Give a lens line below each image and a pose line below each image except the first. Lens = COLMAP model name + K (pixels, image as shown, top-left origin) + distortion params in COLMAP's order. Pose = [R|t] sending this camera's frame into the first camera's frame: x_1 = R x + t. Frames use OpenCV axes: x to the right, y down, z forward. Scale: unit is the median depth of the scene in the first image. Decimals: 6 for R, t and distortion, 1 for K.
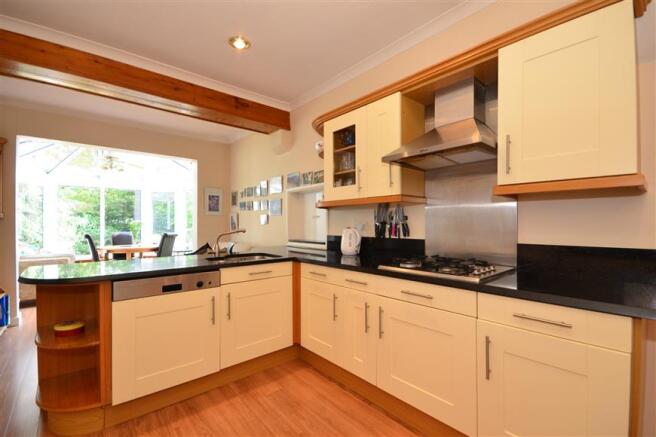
lens RADIAL K [[285.8, 0, 328.0], [0, 285.8, 218.5], [0, 0, 1]] dist [0.000577, -0.000292]
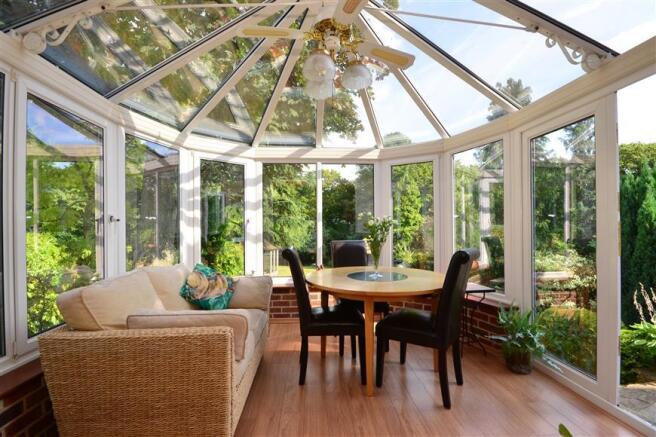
lens RADIAL K [[285.8, 0, 328.0], [0, 285.8, 218.5], [0, 0, 1]] dist [0.000577, -0.000292]
pose [[0.789495, -0.016512, -0.613534, -0.523765], [0.014823, 0.999859, -0.007835, 0.013300], [0.613577, -0.002909, 0.789629, 0.693311]]
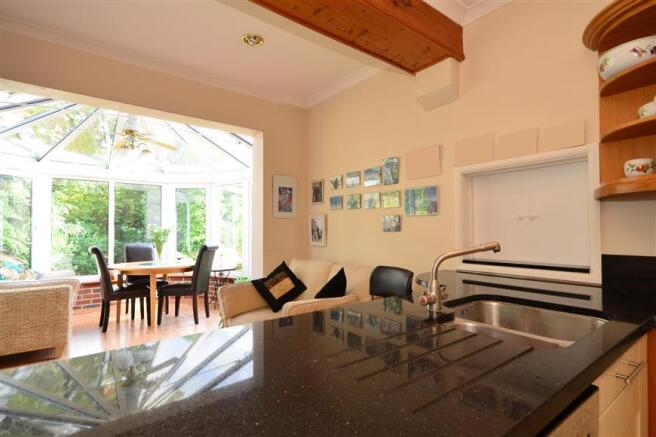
lens RADIAL K [[331.0, 0, 328.0], [0, 331.0, 218.5], [0, 0, 1]] dist [0.020848, 0.000594]
pose [[0.998245, -0.006133, -0.058901, -0.236754], [0.005065, 0.999820, -0.018275, 0.003998], [0.059002, 0.017945, 0.998097, 0.233384]]
